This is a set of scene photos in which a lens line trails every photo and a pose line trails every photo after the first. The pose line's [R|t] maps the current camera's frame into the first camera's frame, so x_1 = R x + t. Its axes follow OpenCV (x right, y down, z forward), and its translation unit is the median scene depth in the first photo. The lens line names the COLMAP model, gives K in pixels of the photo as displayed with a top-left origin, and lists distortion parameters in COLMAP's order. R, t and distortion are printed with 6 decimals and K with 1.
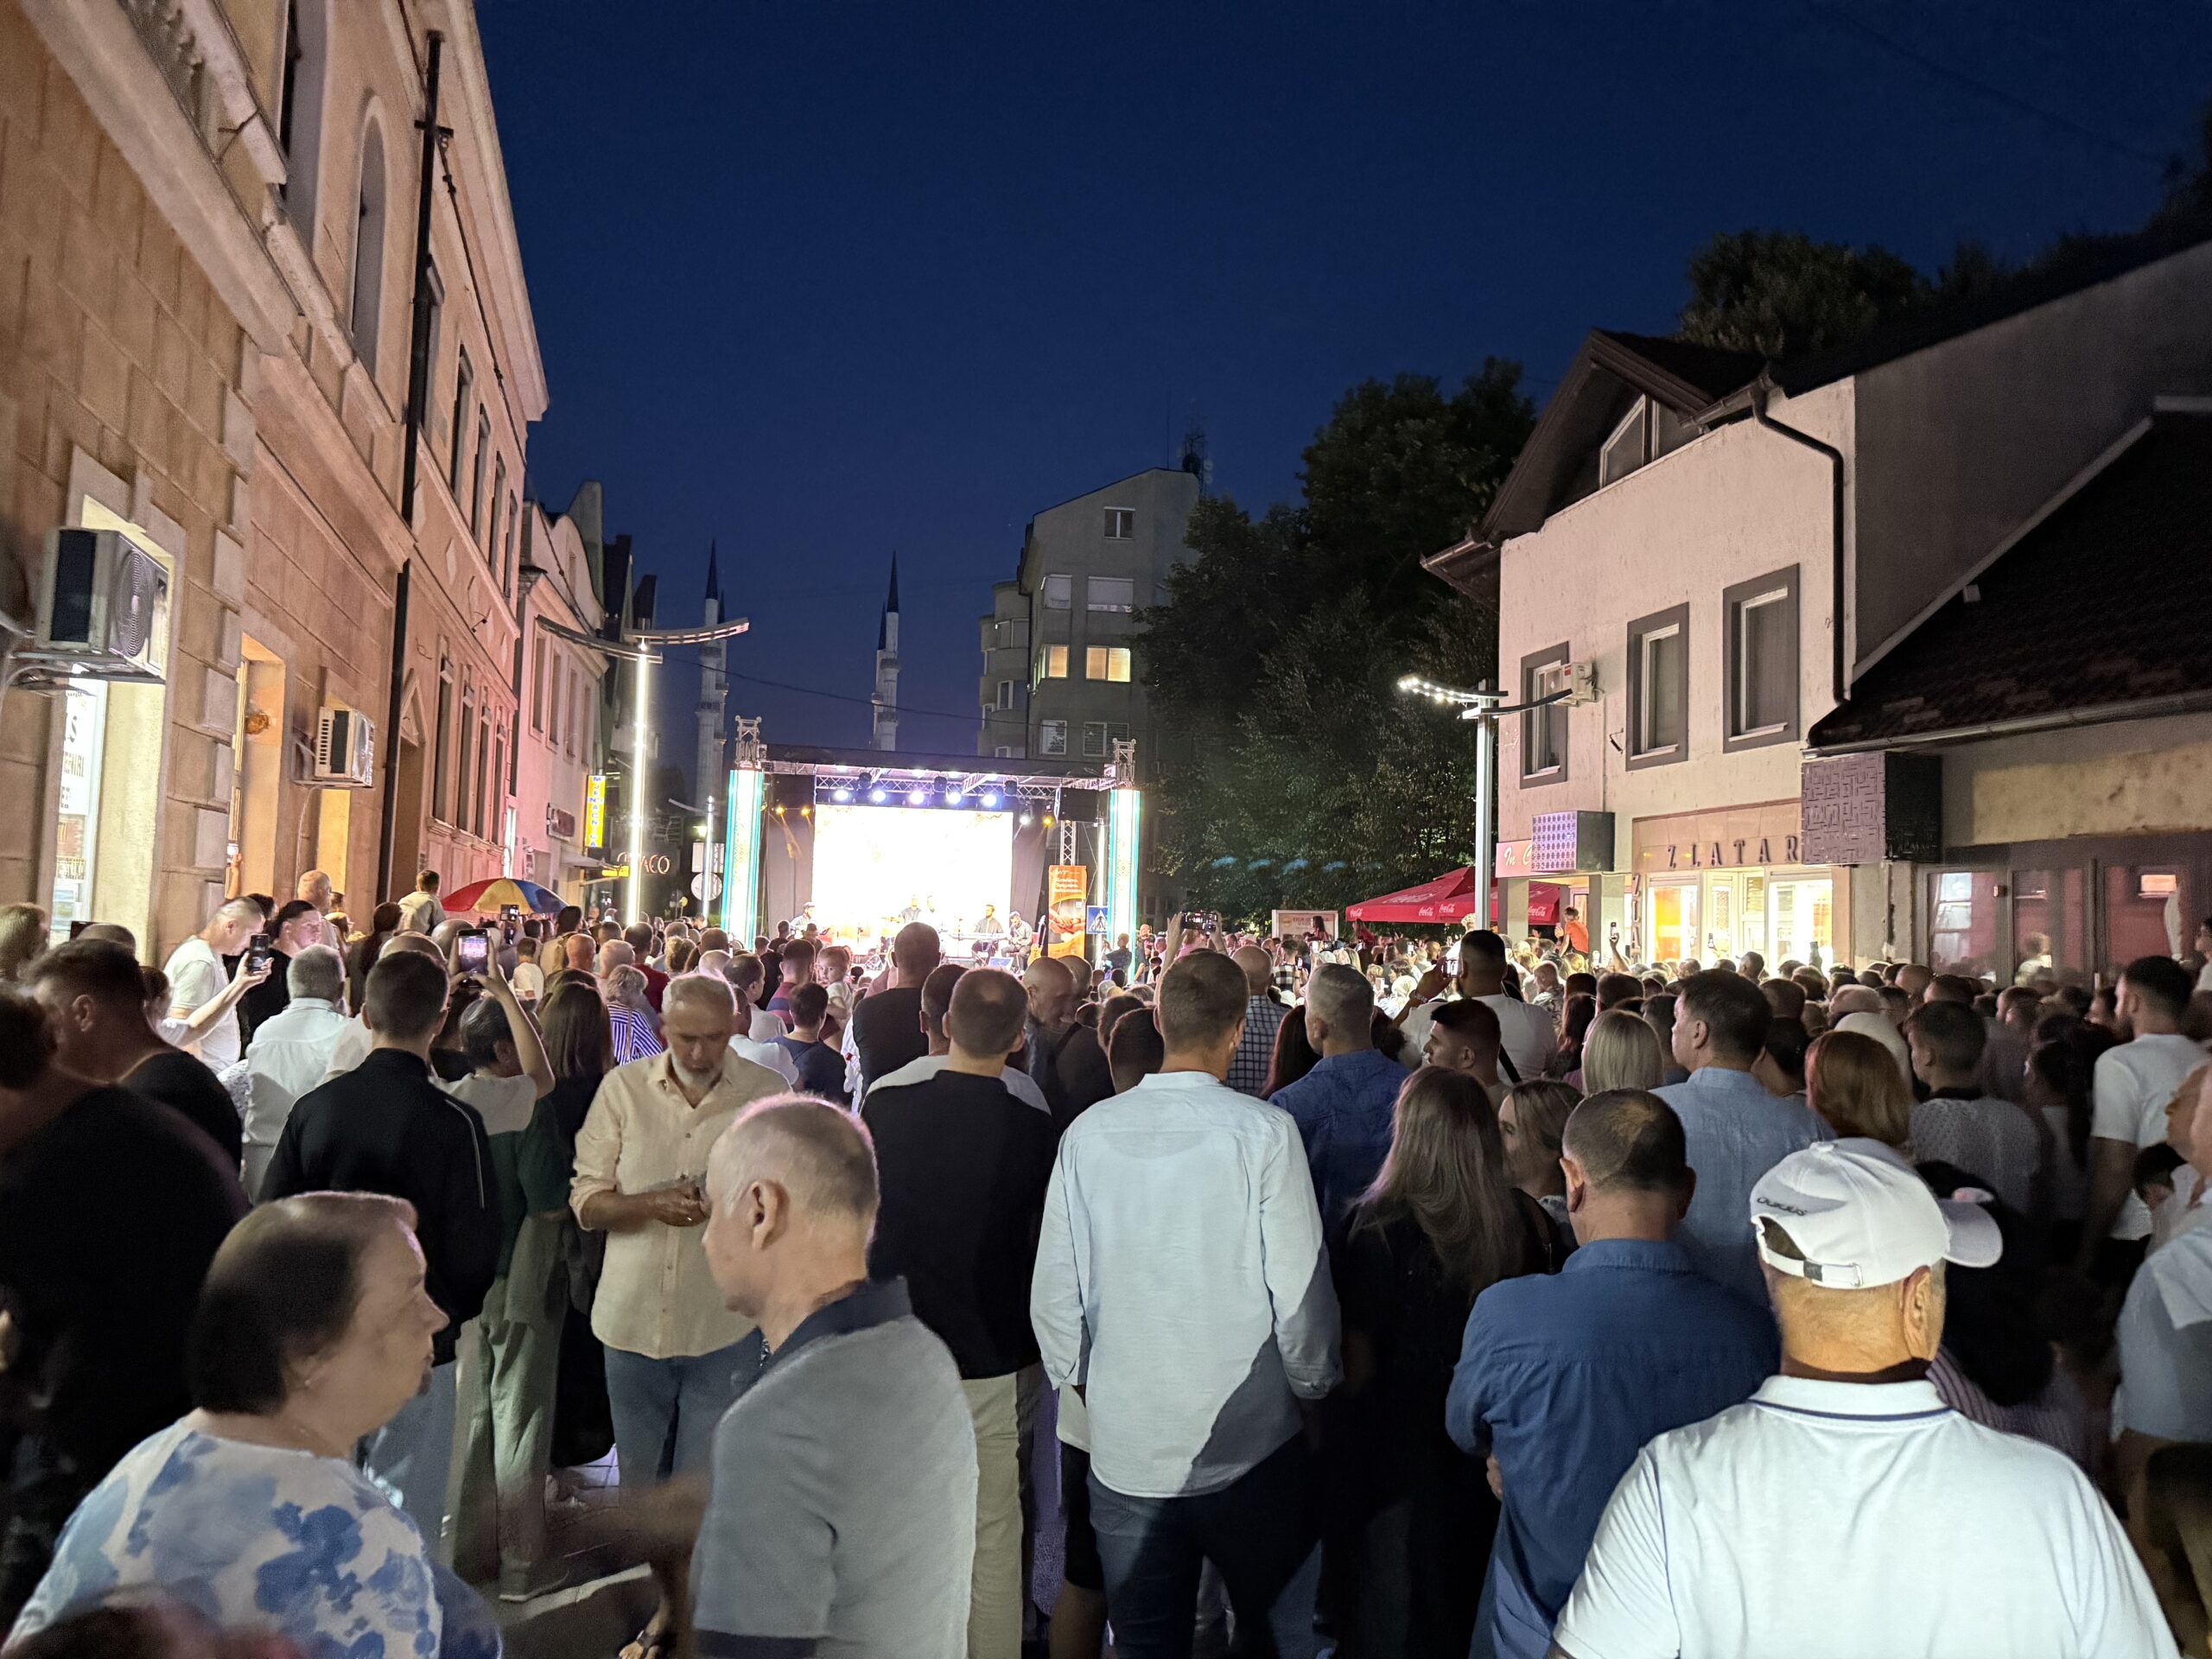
lens RADIAL K [[1527.3, 0, 1102.5], [0, 1527.3, 816.9], [0, 0, 1]] dist [0.069860, -0.067096]
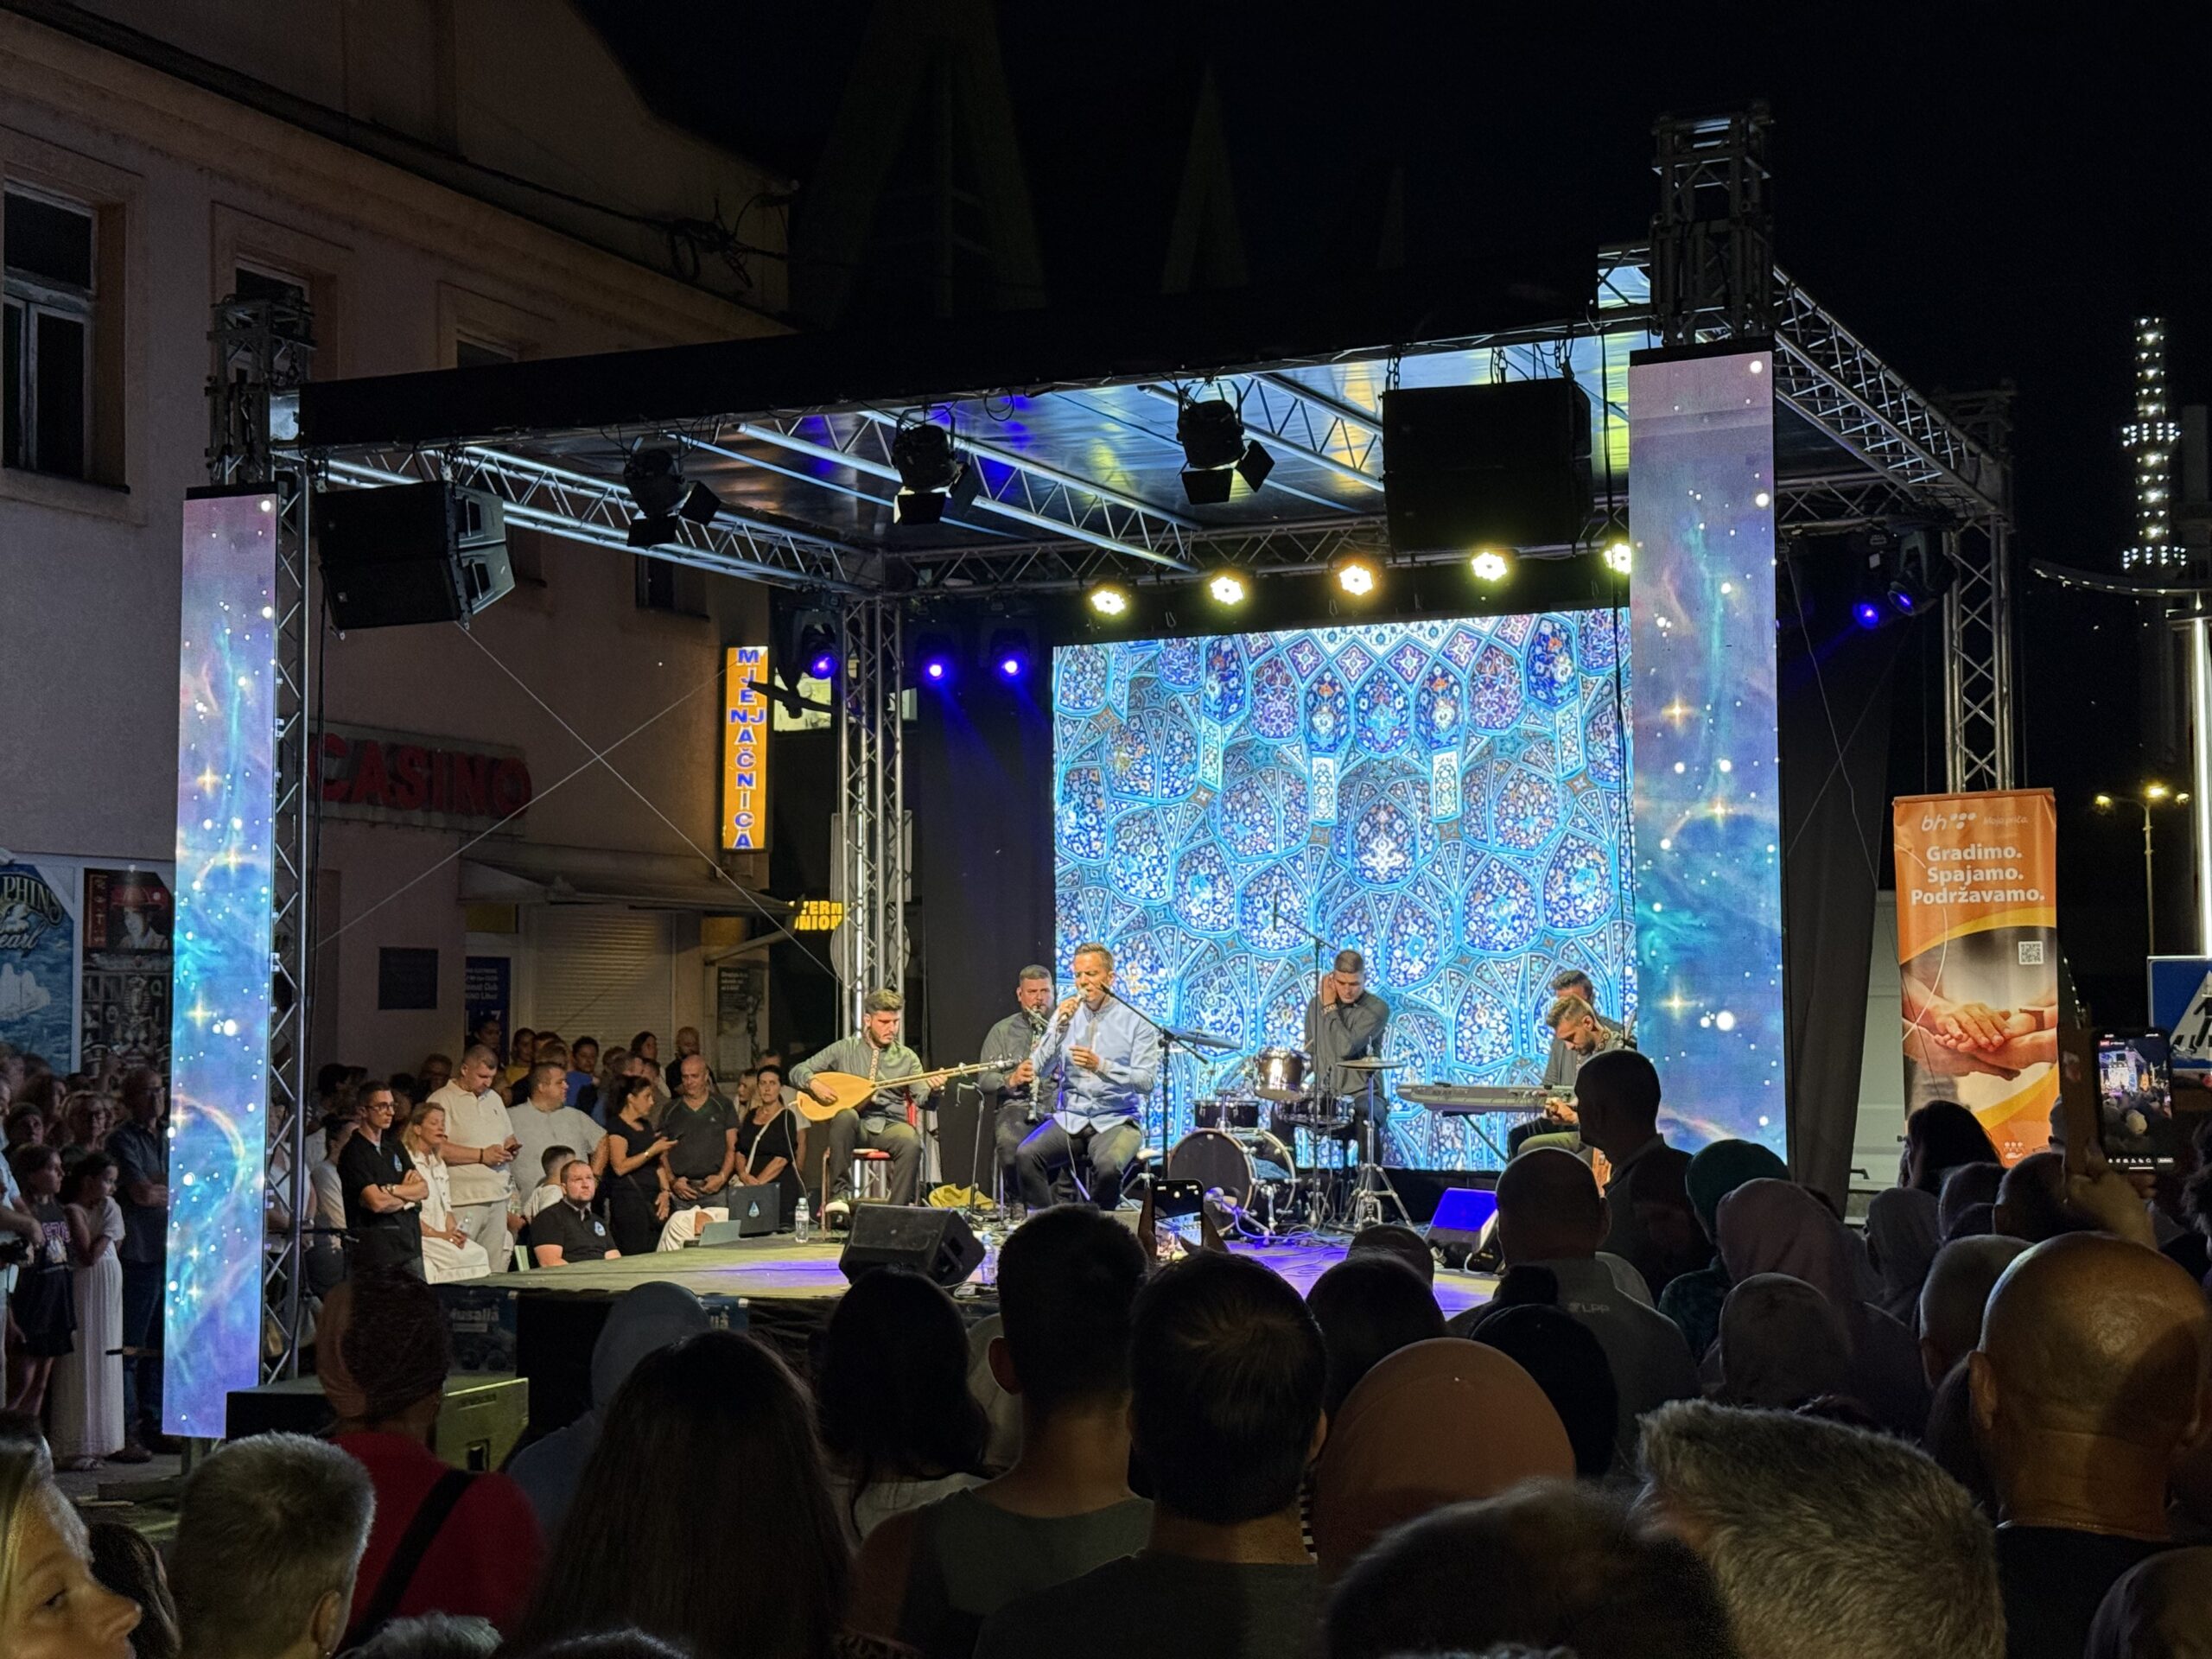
lens RADIAL K [[3049.0, 0, 1103.2], [0, 3049.0, 834.8], [0, 0, 1]] dist [0.130652, 0.000000]
pose [[0.802426, -0.065923, -0.593100, 0.357993], [0.068149, 0.997500, -0.018670, 0.087143], [0.592848, -0.025438, 0.804912, 1.204657]]
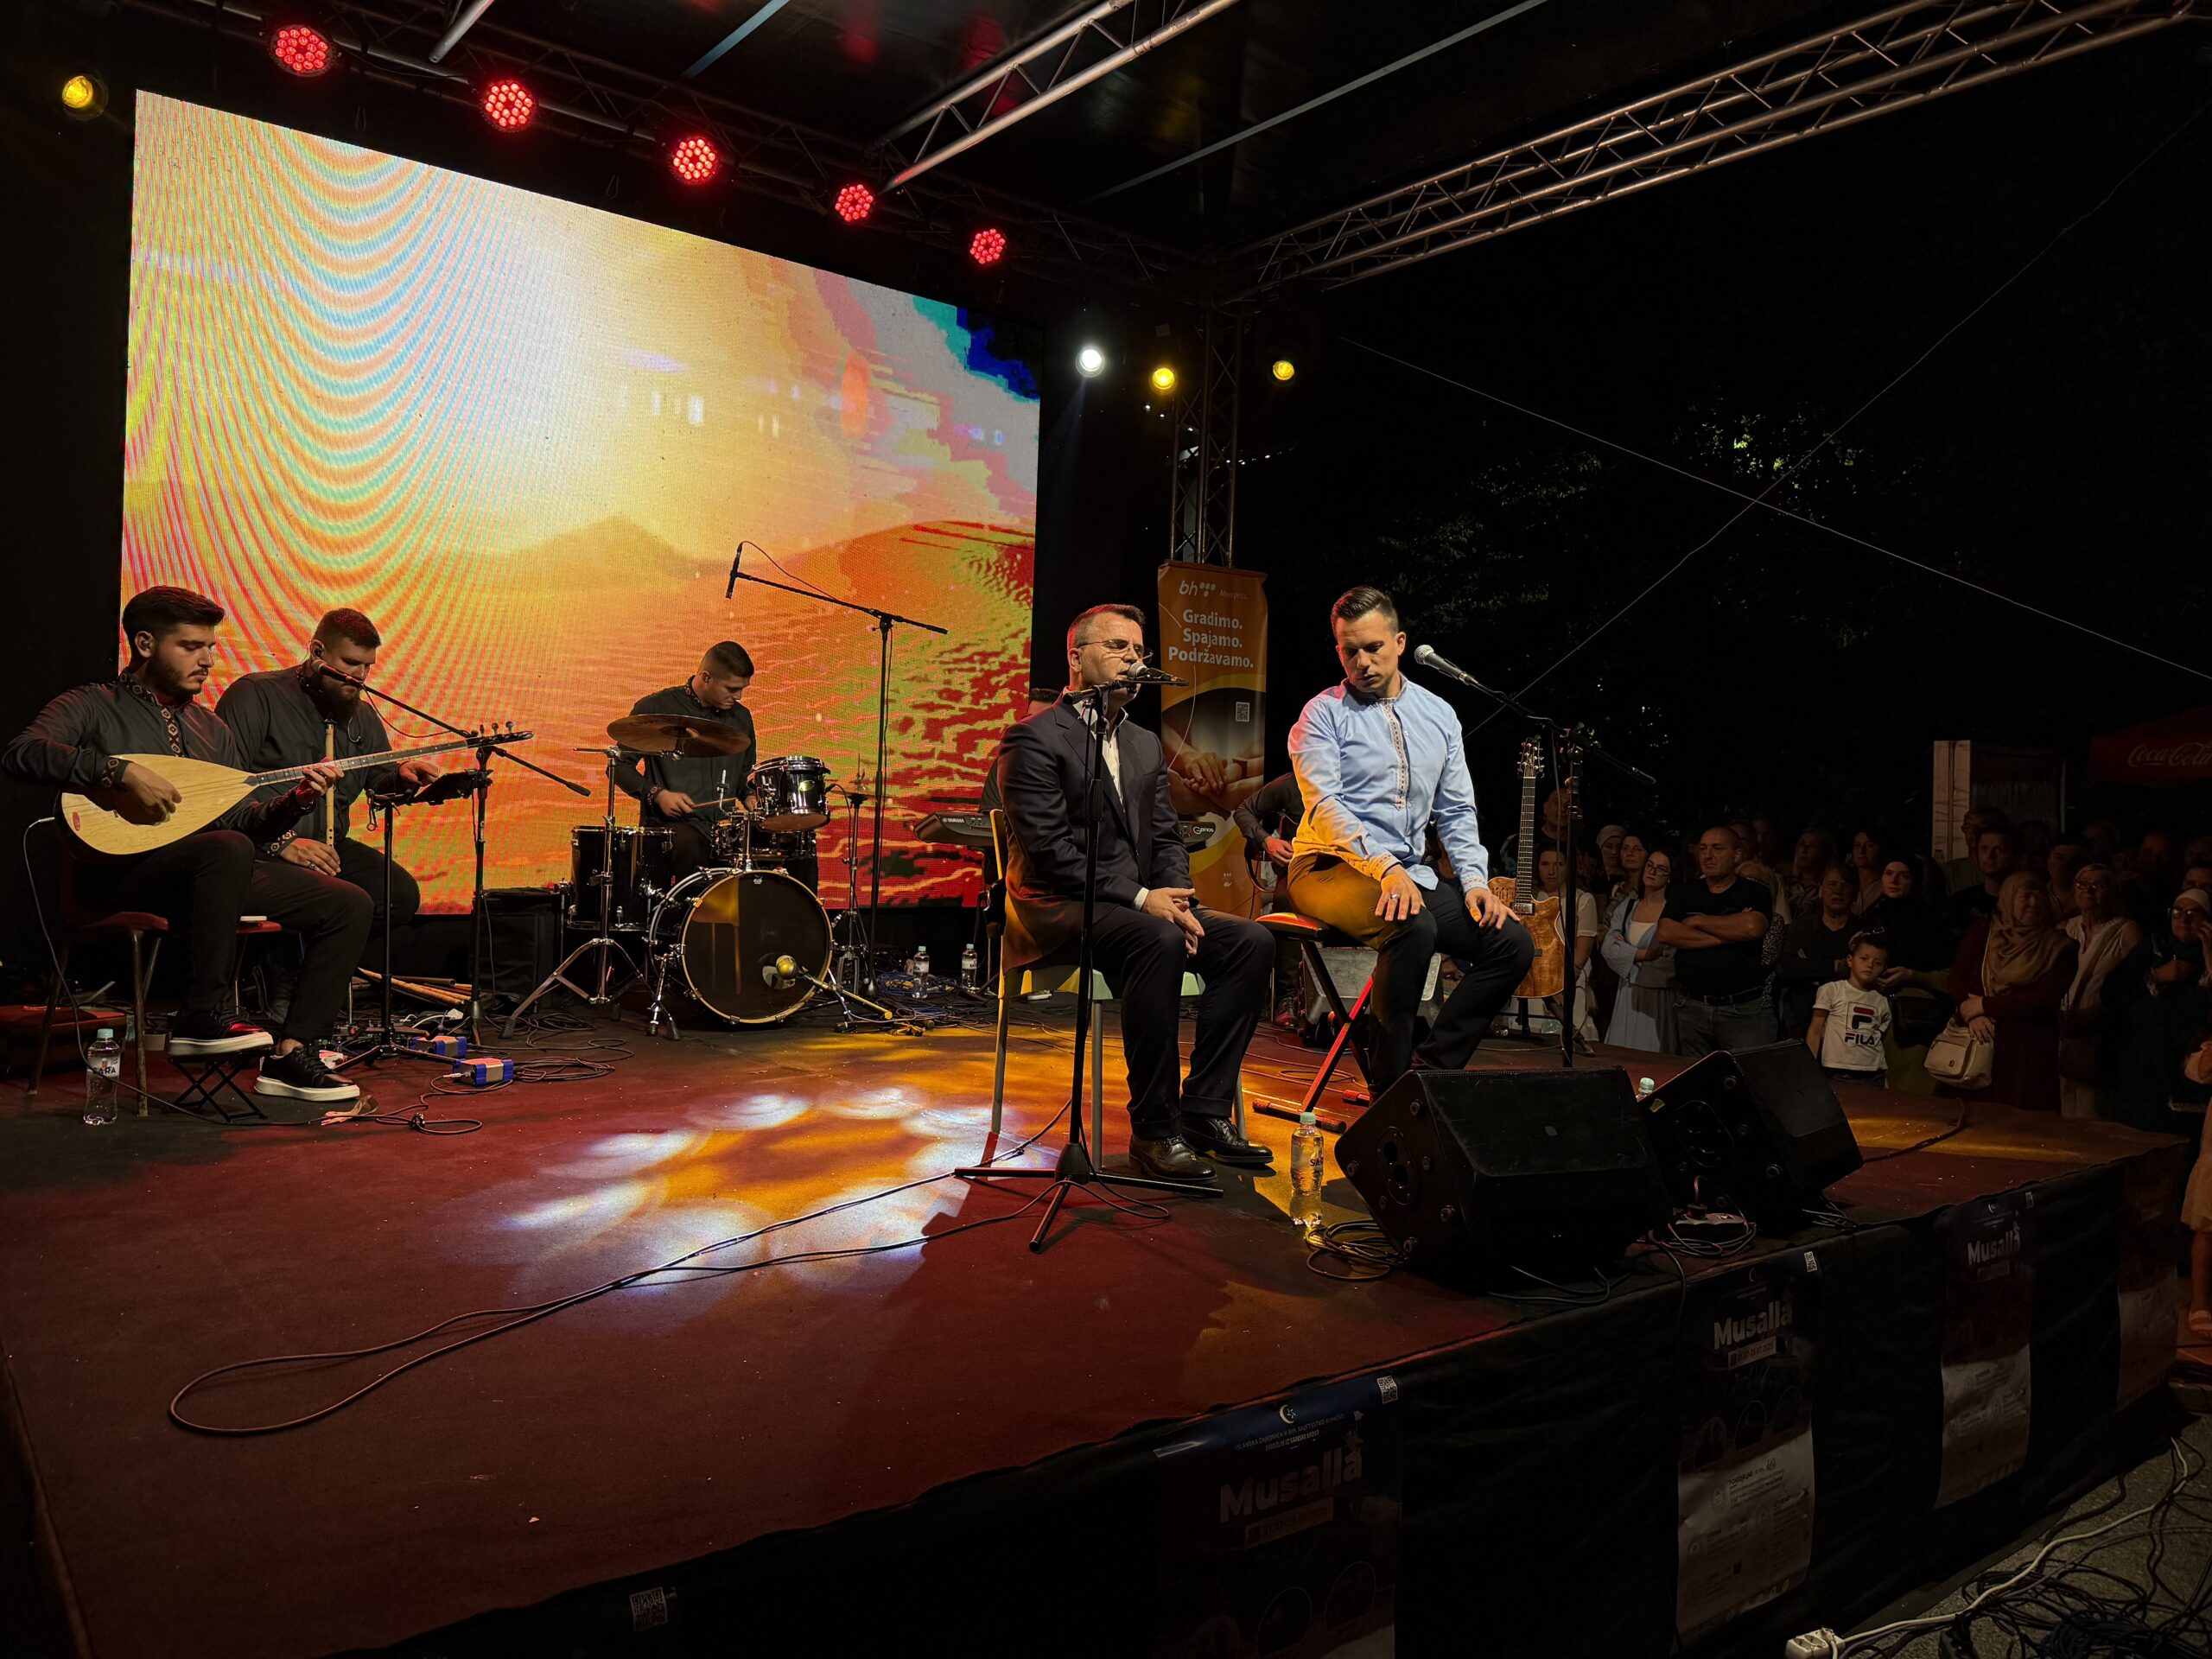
lens RADIAL K [[1527.3, 0, 1082.7], [0, 1527.3, 830.8], [0, 0, 1]] dist [0.069860, -0.067096]
pose [[0.896183, 0.002841, 0.443675, -0.375932], [-0.043758, 0.995670, 0.082012, 0.131443], [-0.441521, -0.092912, 0.892428, 1.745800]]
